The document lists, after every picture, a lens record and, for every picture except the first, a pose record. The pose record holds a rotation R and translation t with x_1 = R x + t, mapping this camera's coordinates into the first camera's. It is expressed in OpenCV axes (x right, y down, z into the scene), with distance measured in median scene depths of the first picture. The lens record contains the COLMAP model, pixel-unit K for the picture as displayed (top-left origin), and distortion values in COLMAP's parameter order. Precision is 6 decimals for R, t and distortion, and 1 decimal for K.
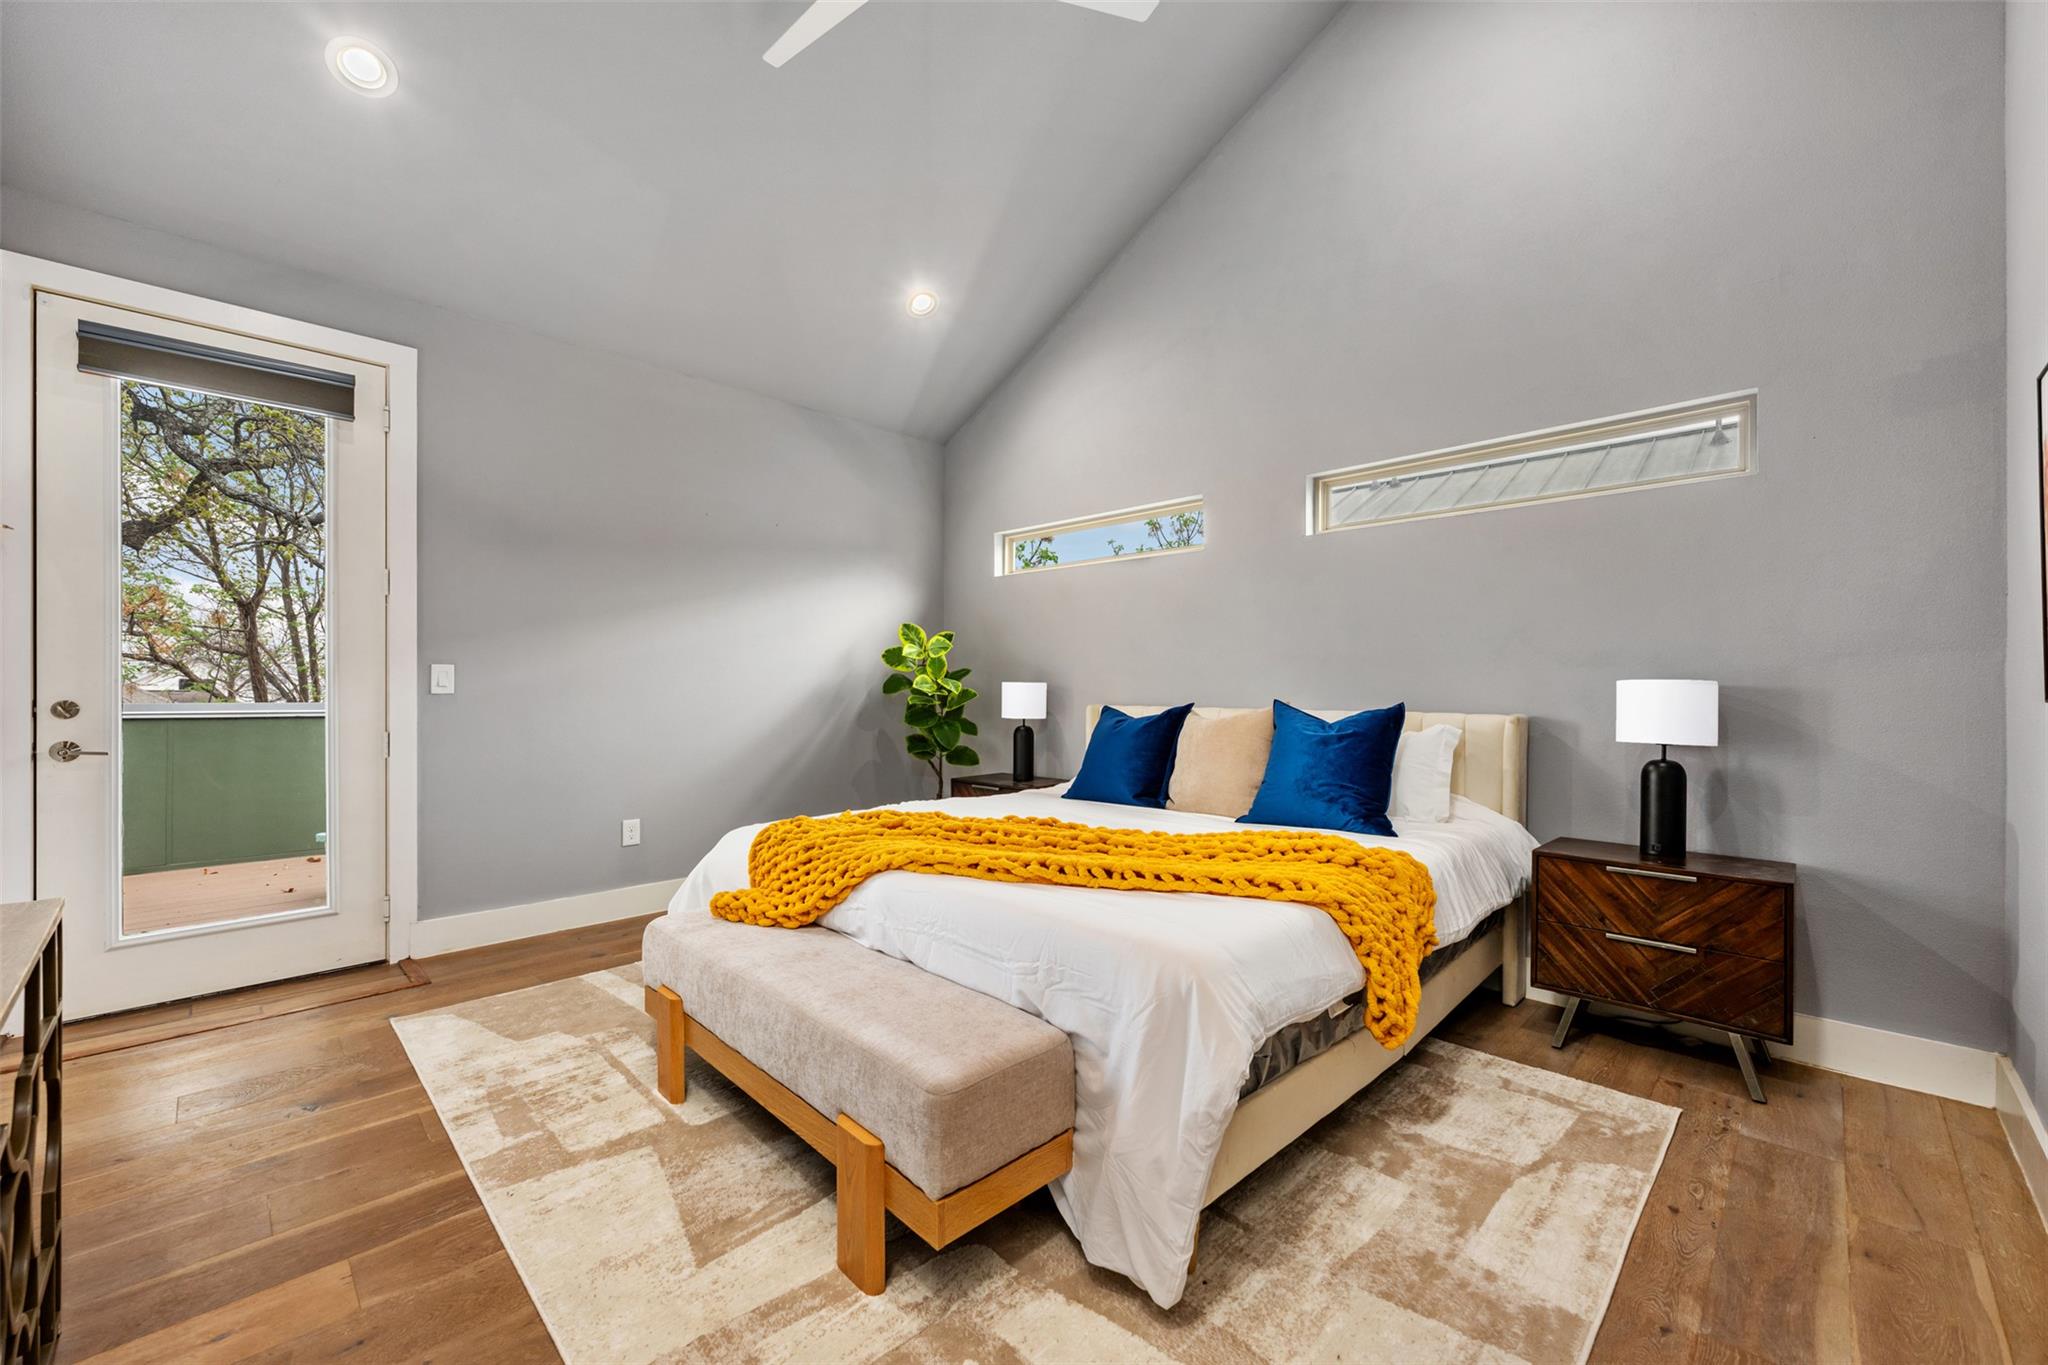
lens RADIAL K [[812.9, 0, 1034.5], [0, 812.9, 682.9], [0, 0, 1]] dist [0.001044, 0.000491]
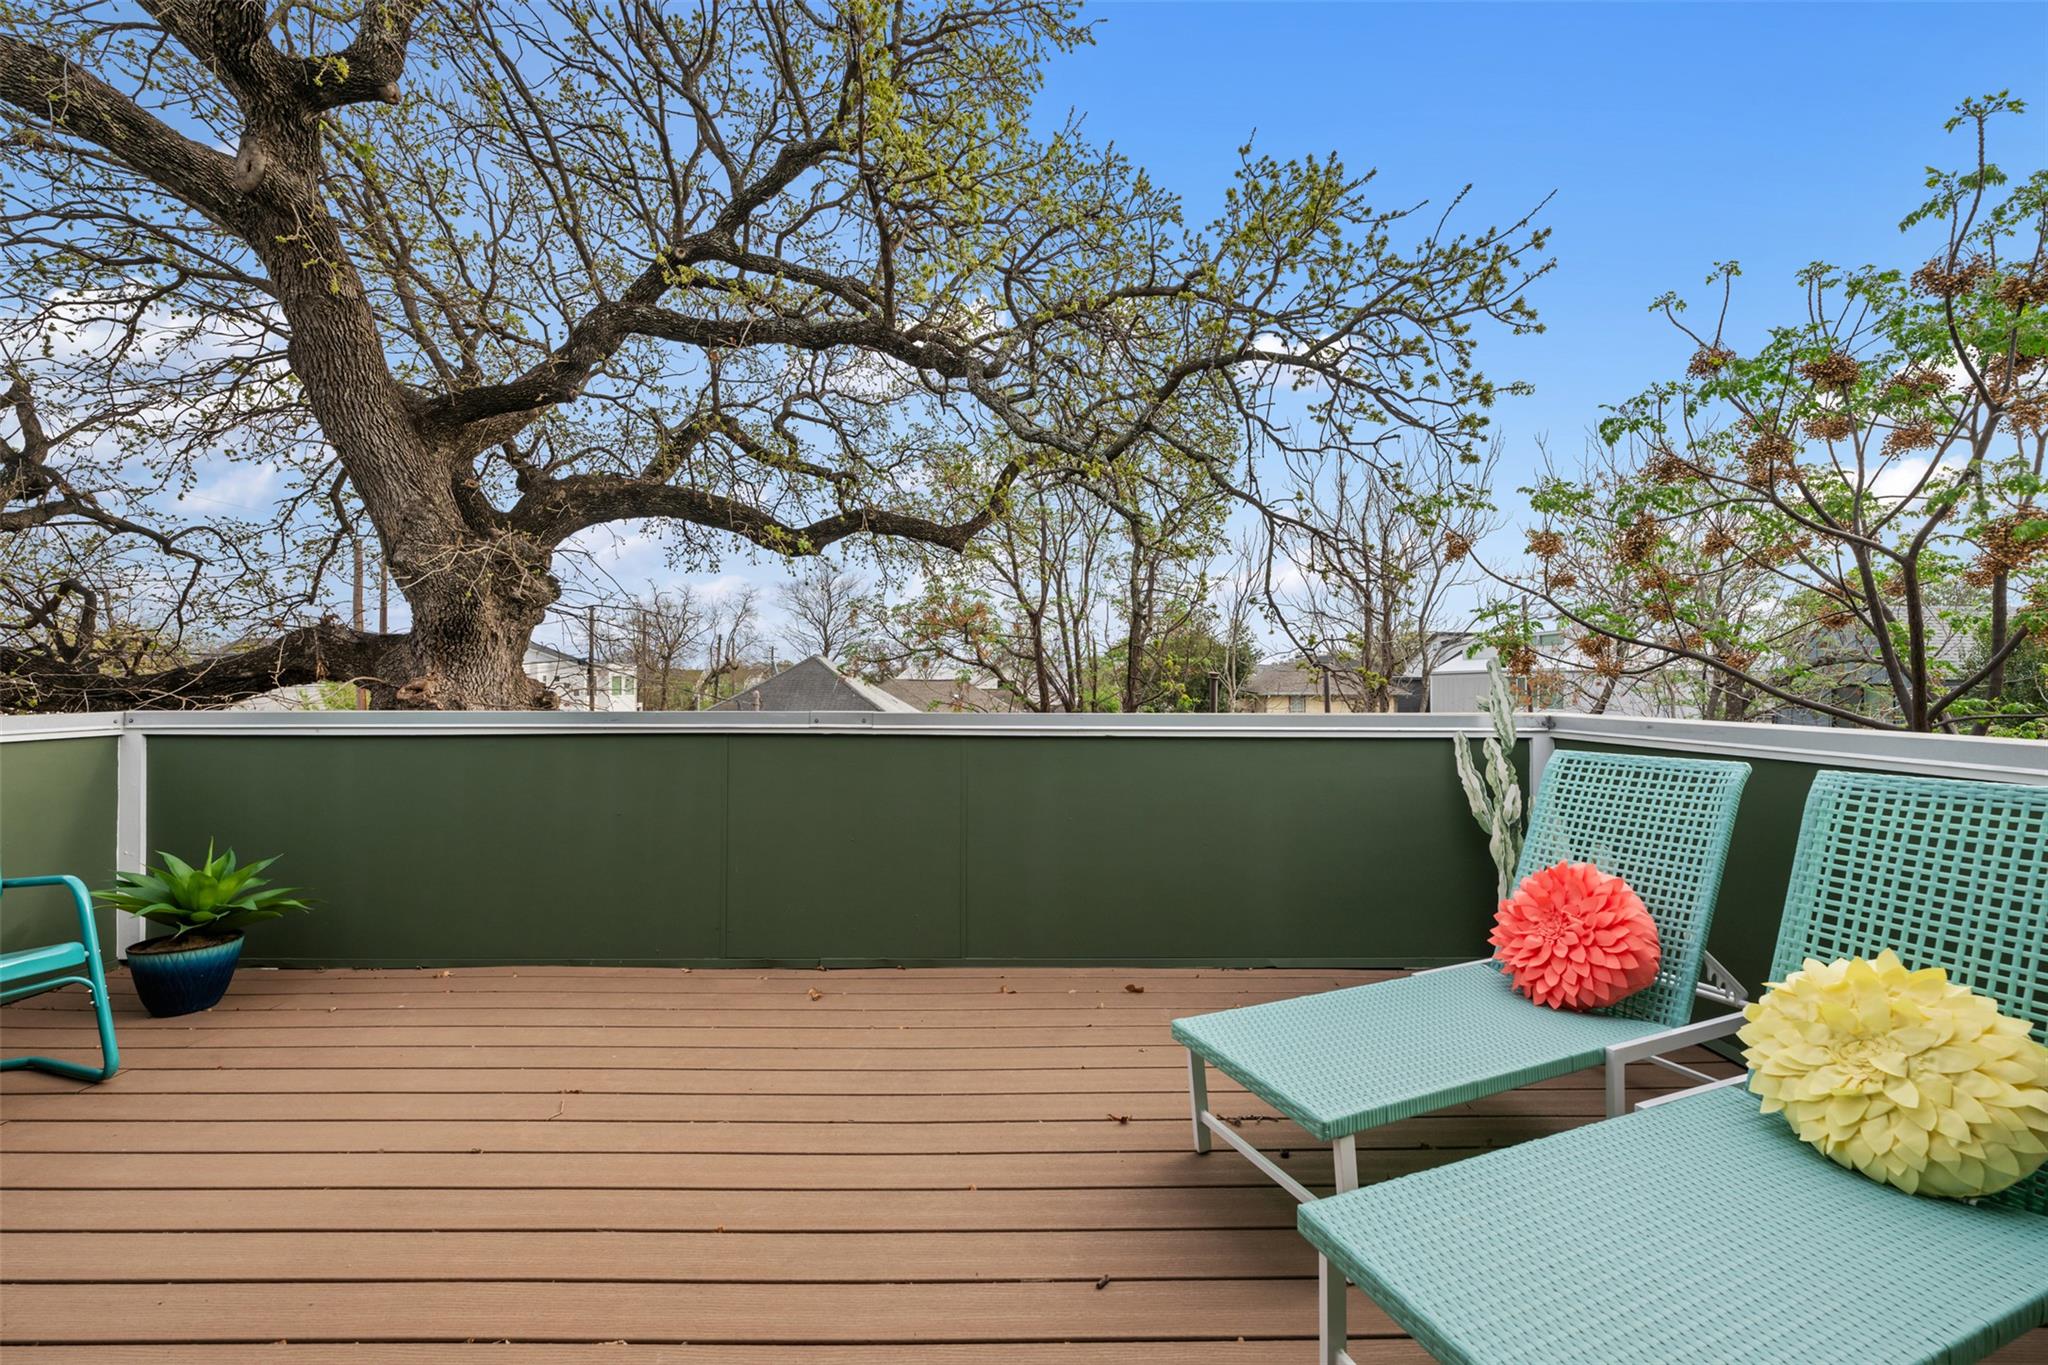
lens RADIAL K [[812.9, 0, 1024.5], [0, 812.9, 684.8], [0, 0, 1]] dist [0.001044, 0.000491]
pose [[0.704024, -0.007575, -0.710136, -0.154822], [0.007403, 0.999967, -0.003327, 0.005909], [0.710138, -0.002915, 0.704057, 0.172368]]
